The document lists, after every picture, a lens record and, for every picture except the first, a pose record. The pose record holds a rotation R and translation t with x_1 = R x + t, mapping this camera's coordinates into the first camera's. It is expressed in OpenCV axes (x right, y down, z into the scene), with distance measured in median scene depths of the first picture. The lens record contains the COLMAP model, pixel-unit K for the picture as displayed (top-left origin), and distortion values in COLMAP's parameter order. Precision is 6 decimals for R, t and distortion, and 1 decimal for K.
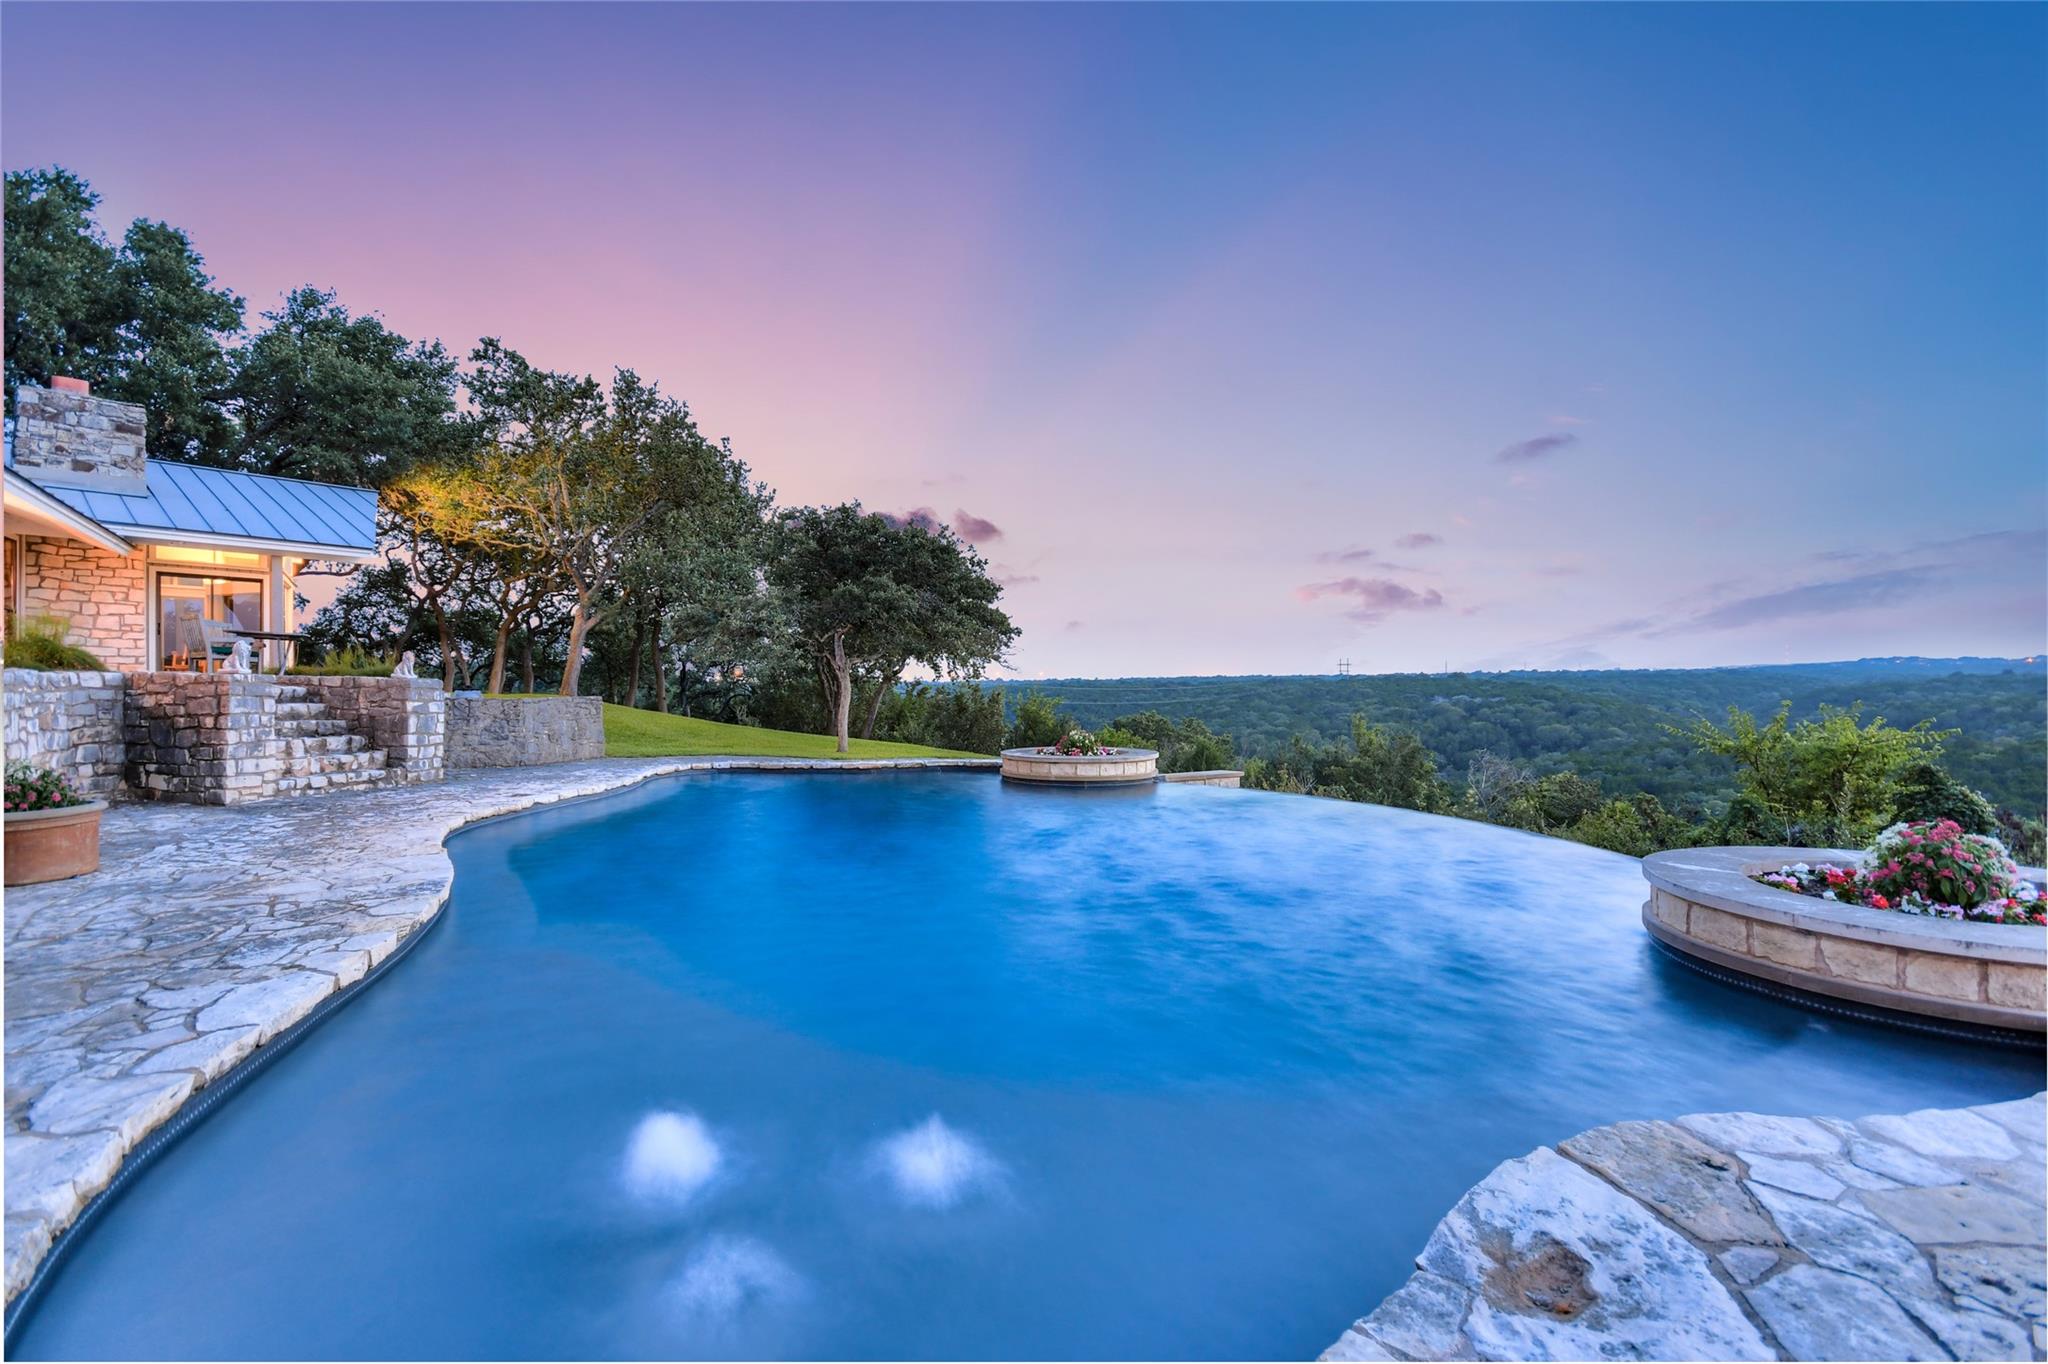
lens RADIAL K [[869.6, 0, 1016.5], [0, 869.6, 692.9], [0, 0, 1]] dist [-0.009094, 0.000093]
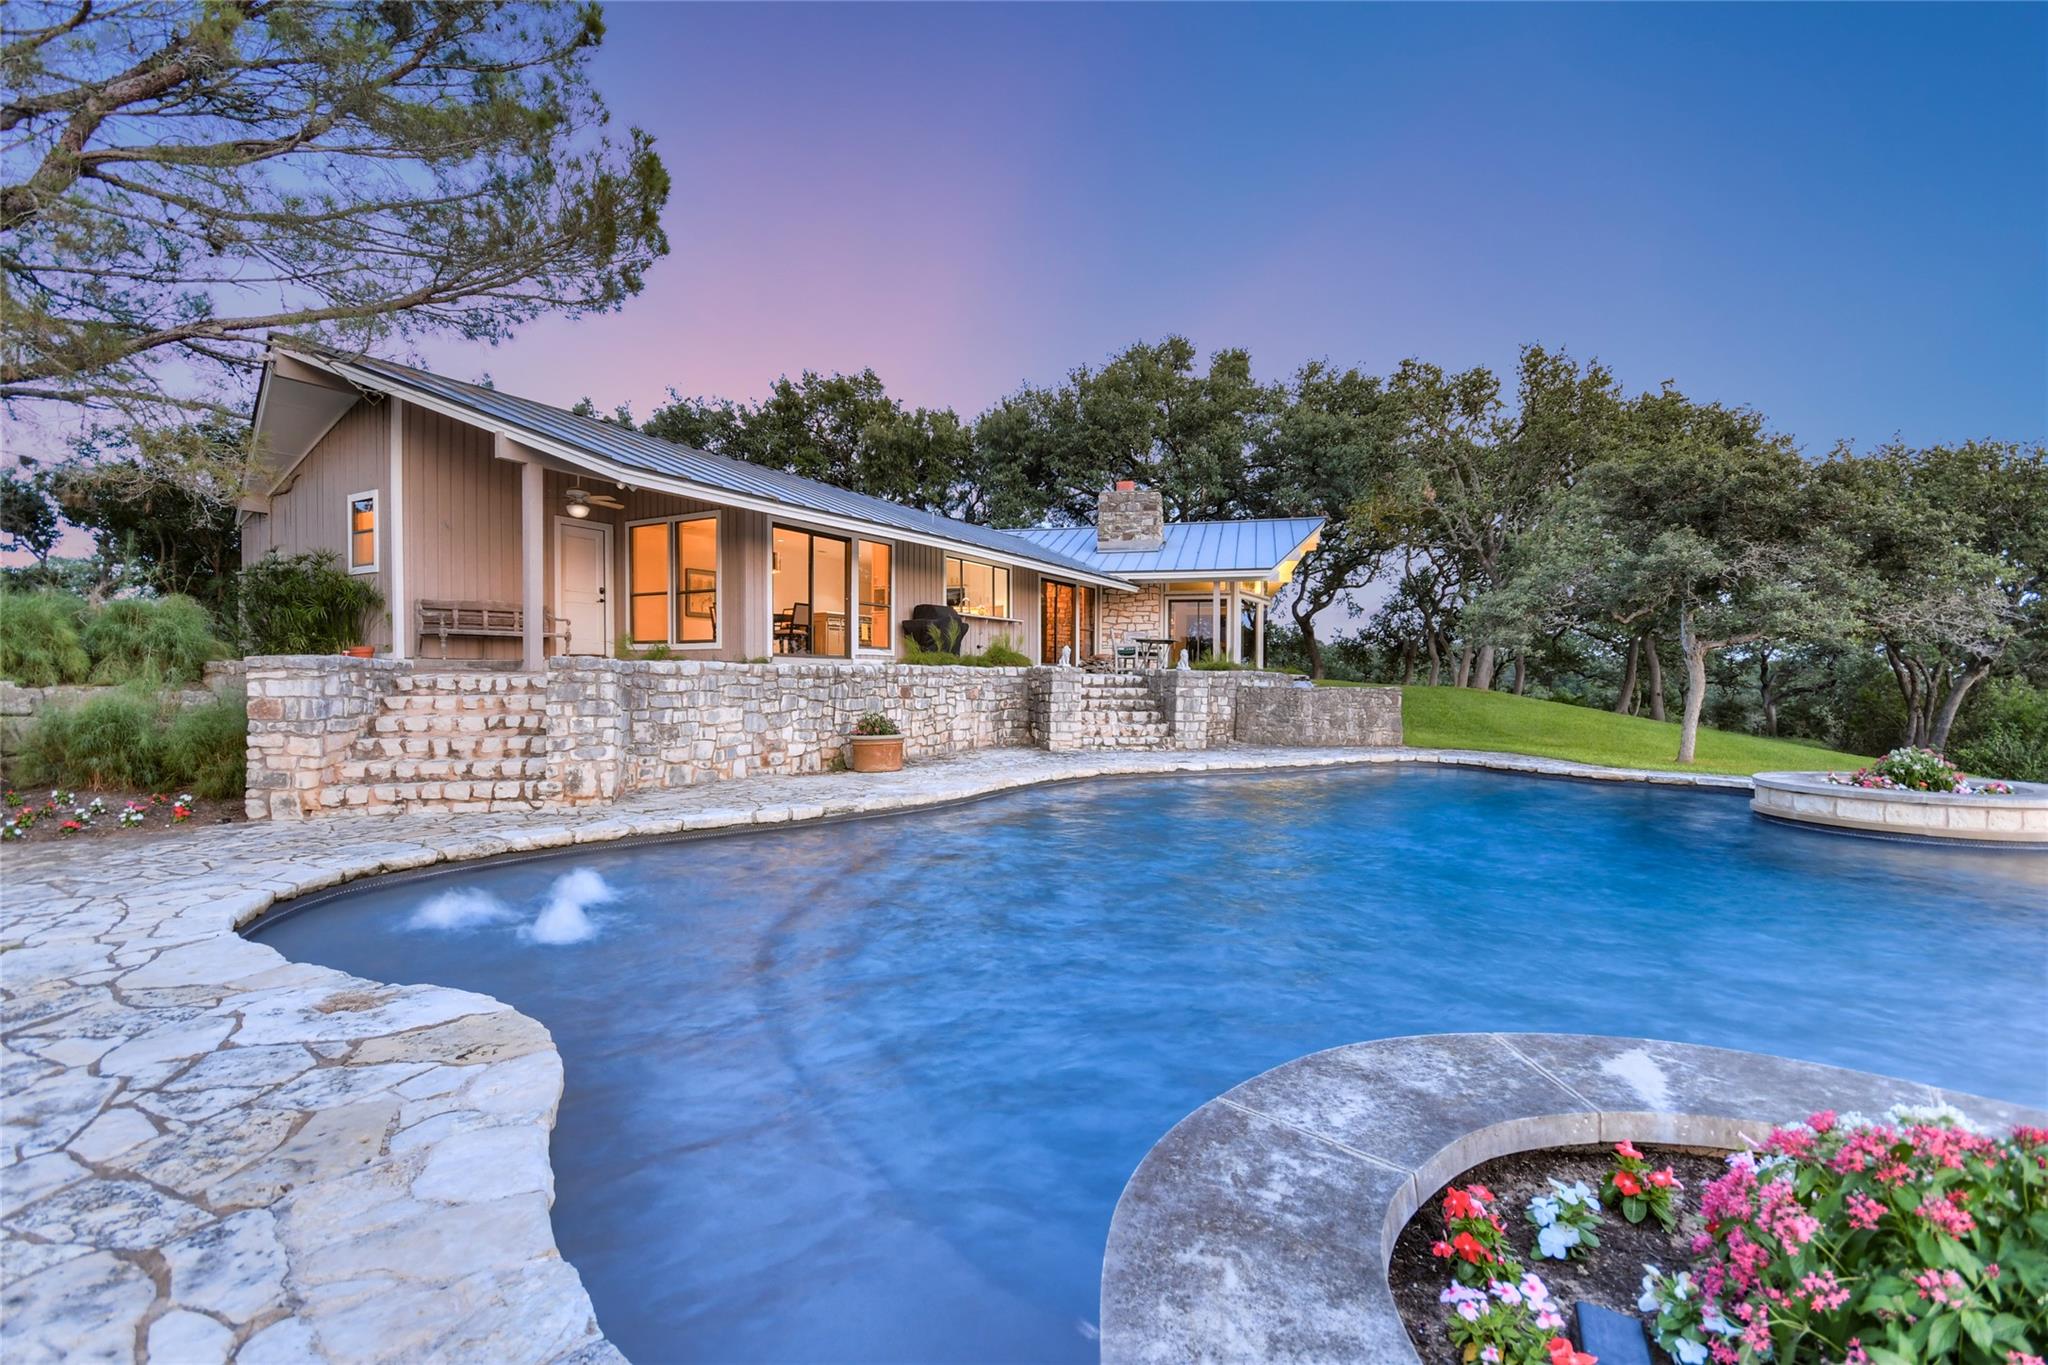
lens RADIAL K [[869.6, 0, 1015.9], [0, 869.6, 673.3], [0, 0, 1]] dist [-0.009094, 0.000093]
pose [[0.437339, -0.004293, -0.899287, 0.379575], [-0.010871, 0.999890, -0.010060, 0.004709], [0.899231, 0.014176, 0.437244, 0.198666]]
